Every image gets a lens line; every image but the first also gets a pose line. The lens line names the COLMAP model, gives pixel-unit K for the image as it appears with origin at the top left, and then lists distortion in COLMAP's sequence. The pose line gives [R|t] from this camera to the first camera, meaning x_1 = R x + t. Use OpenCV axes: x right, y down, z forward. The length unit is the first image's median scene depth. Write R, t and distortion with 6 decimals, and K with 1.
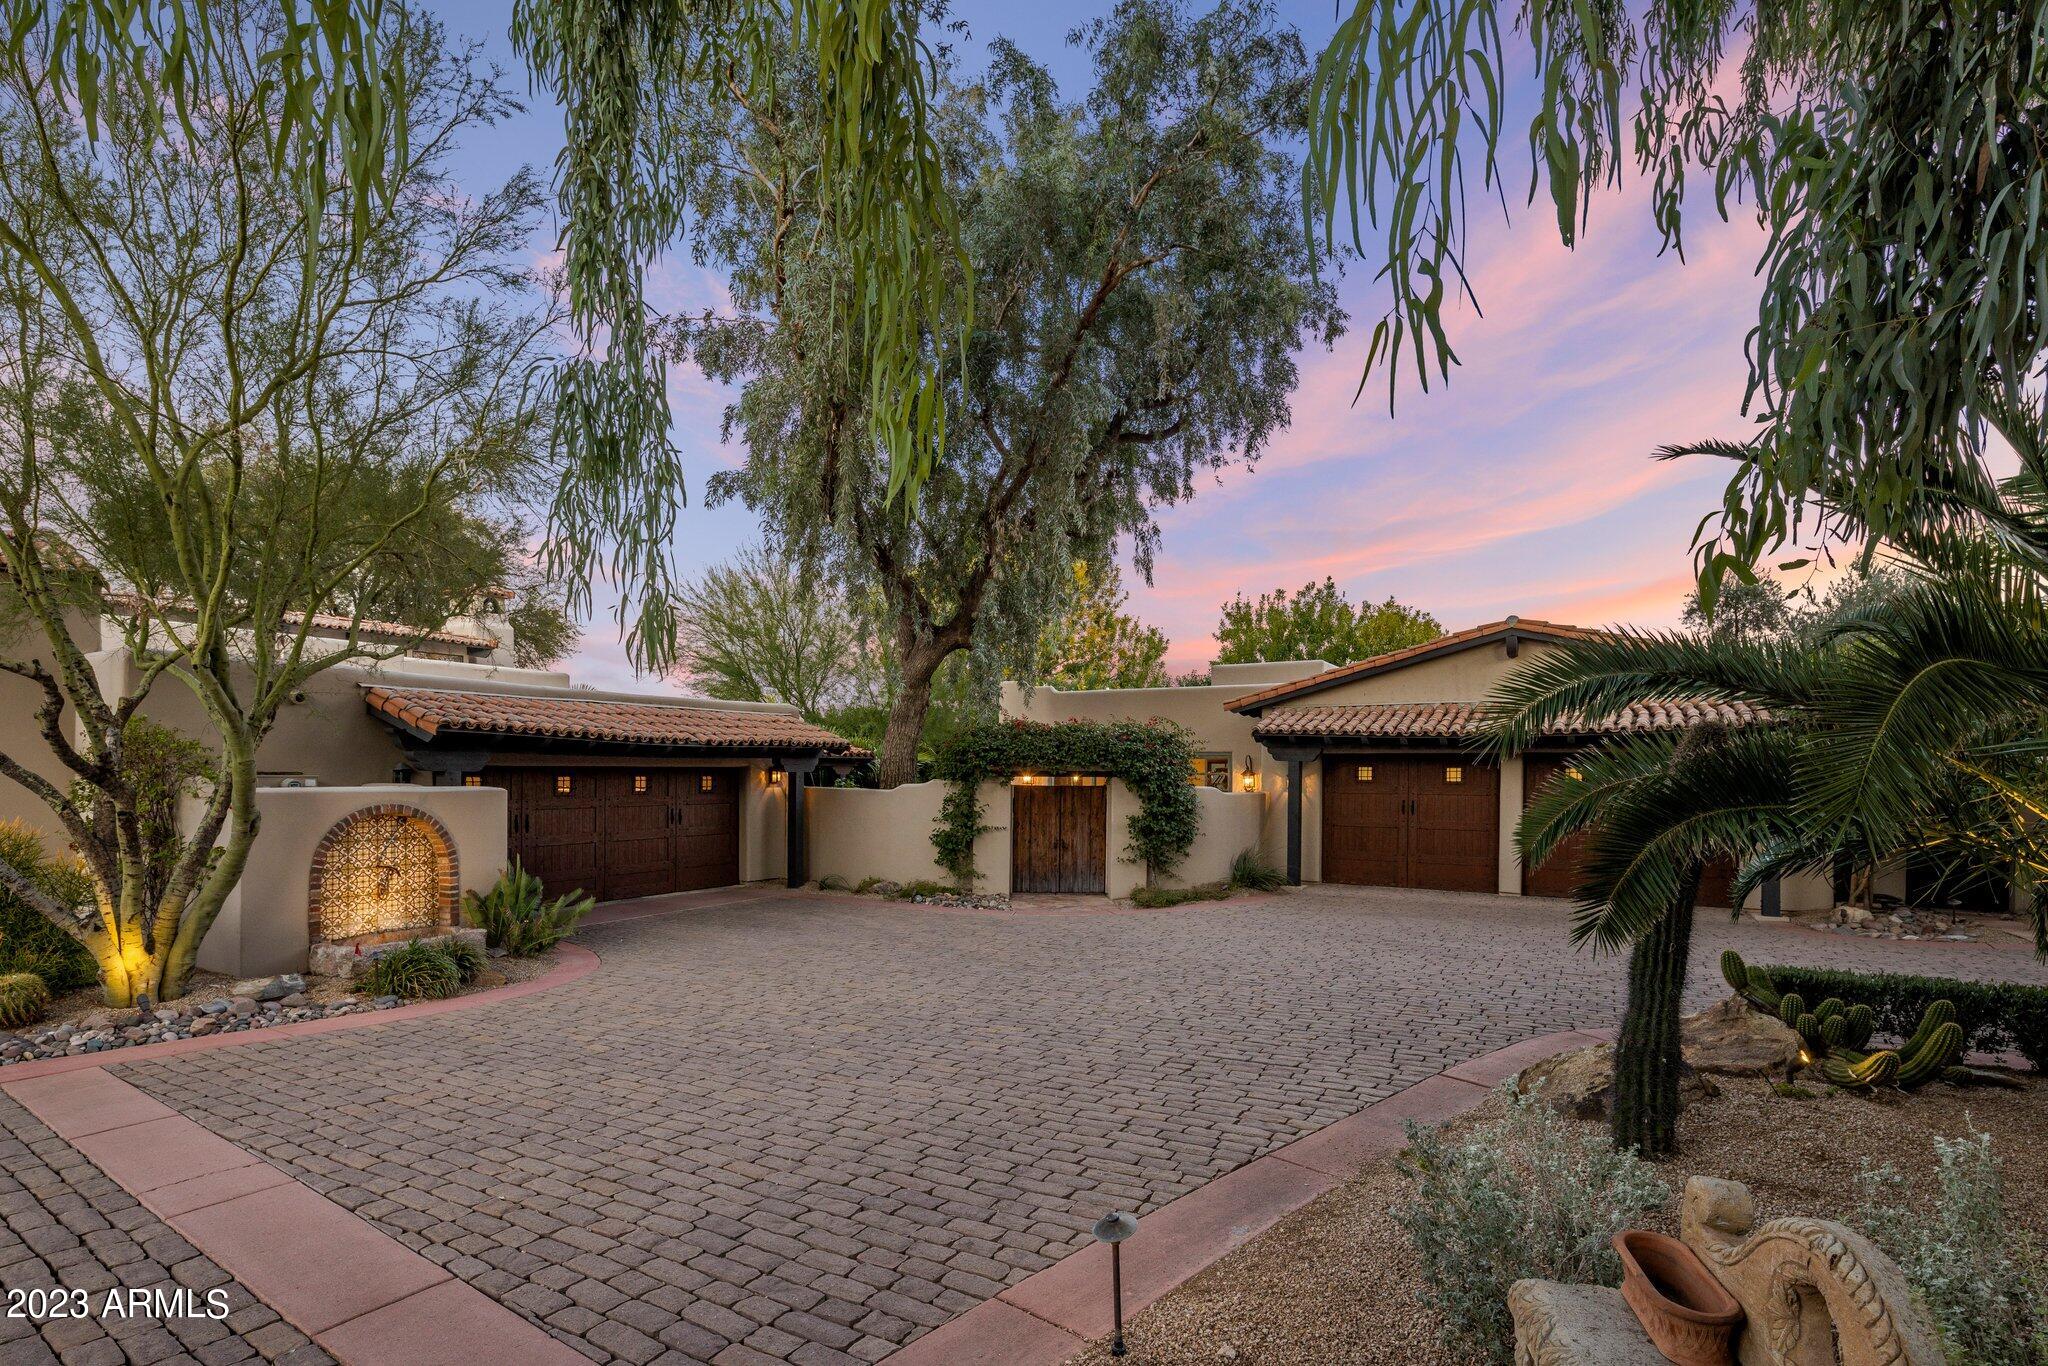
lens RADIAL K [[984.9, 0, 1030.9], [0, 984.9, 777.4], [0, 0, 1]] dist [0.000790, 0.000086]
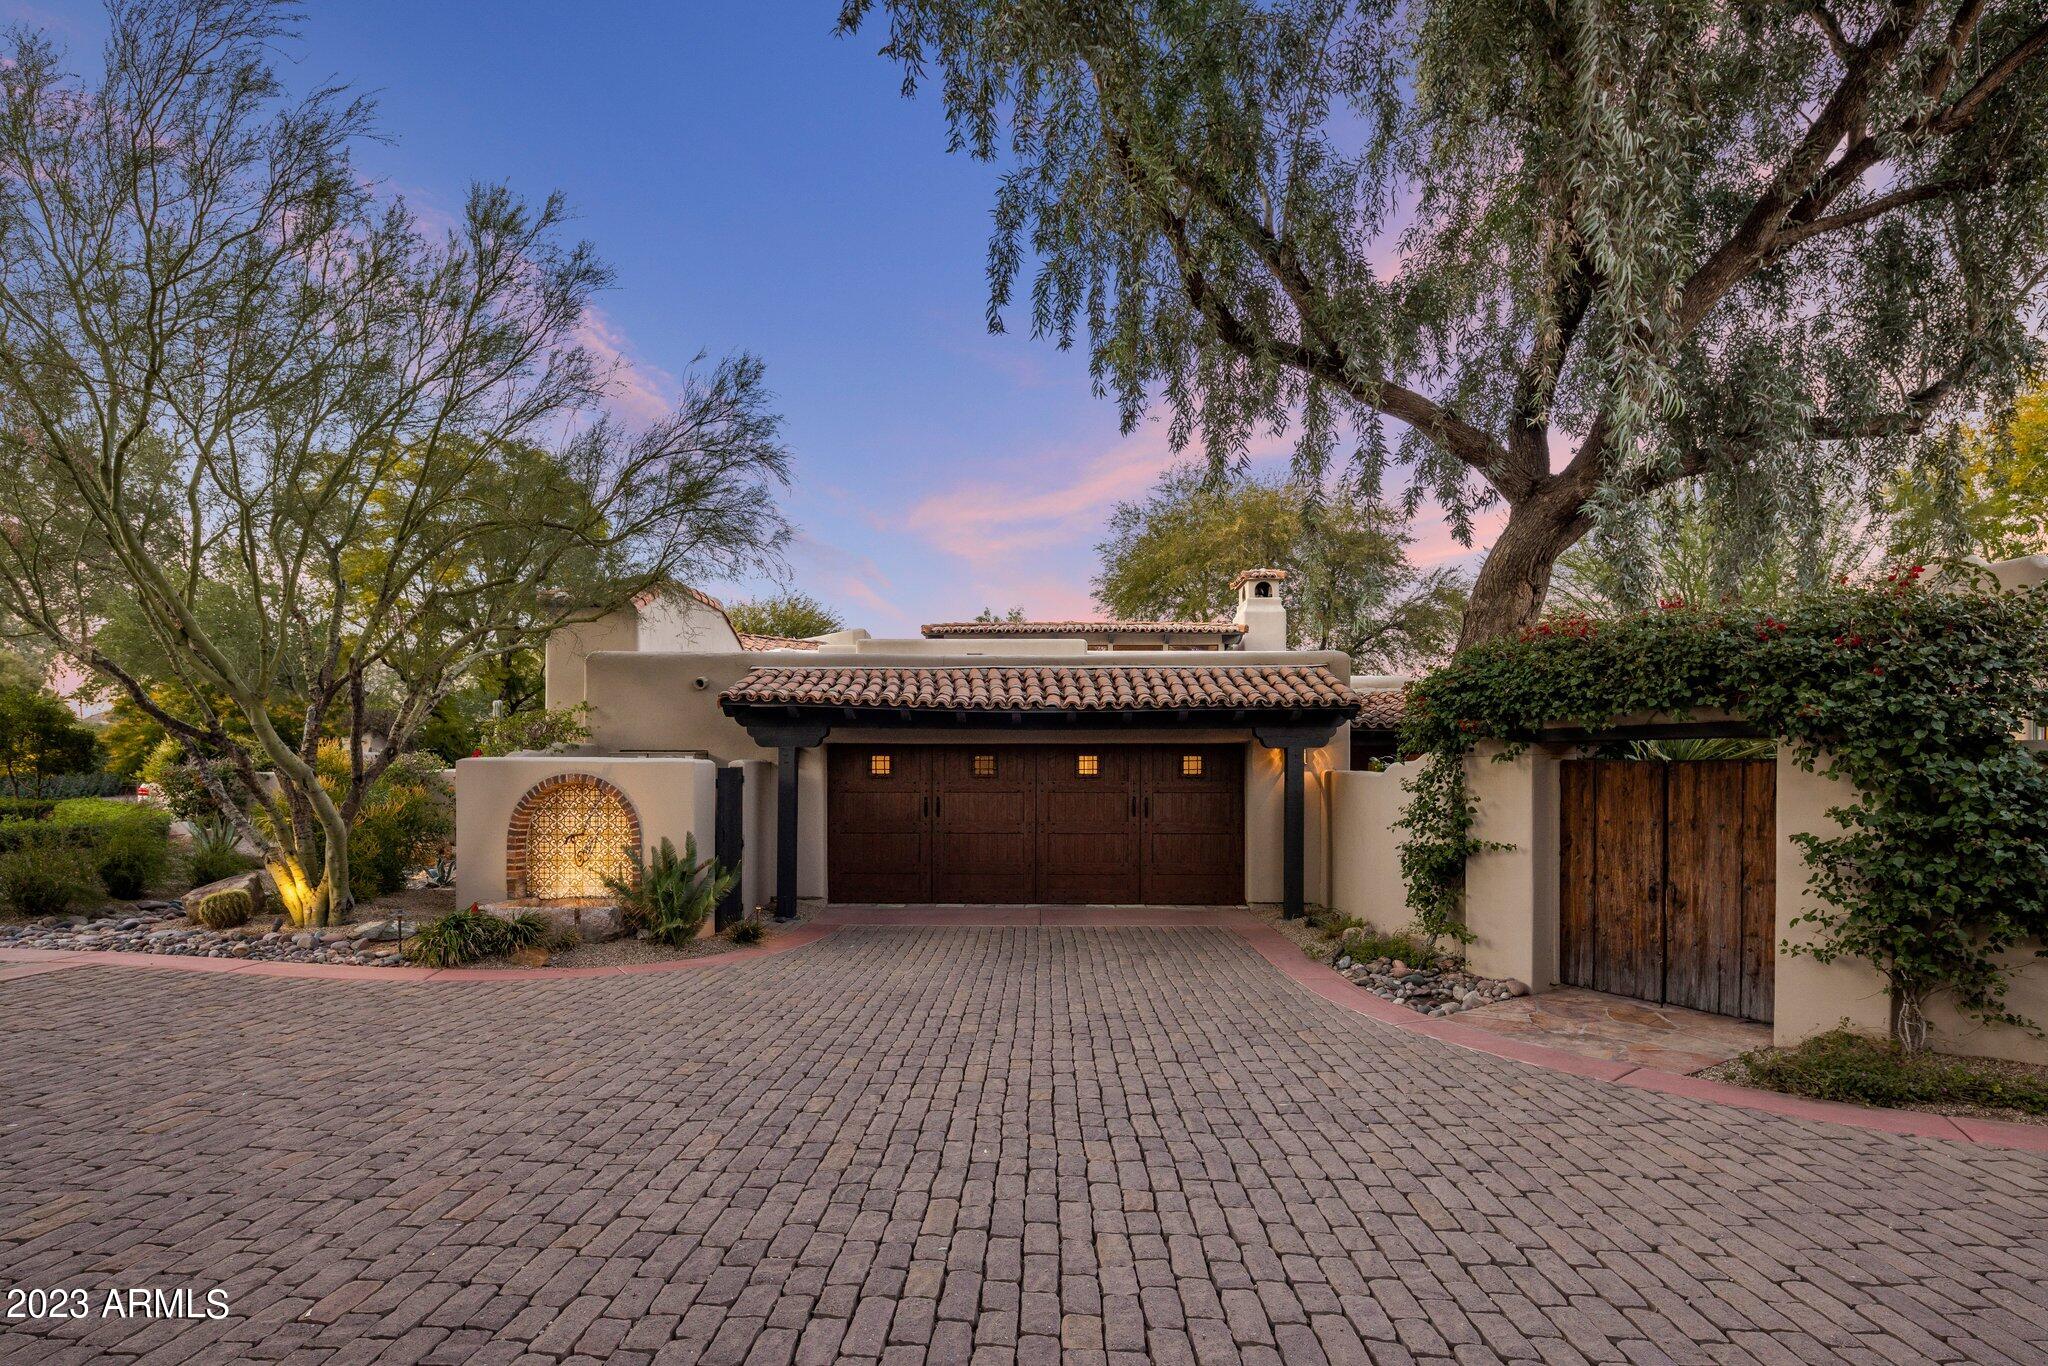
lens RADIAL K [[984.9, 0, 1030.9], [0, 984.9, 777.4], [0, 0, 1]] dist [0.000790, 0.000086]
pose [[0.477597, -0.001382, -0.878578, 0.286015], [-0.004262, 0.999983, -0.003890, 0.019611], [0.878568, 0.005602, 0.477584, 0.551234]]
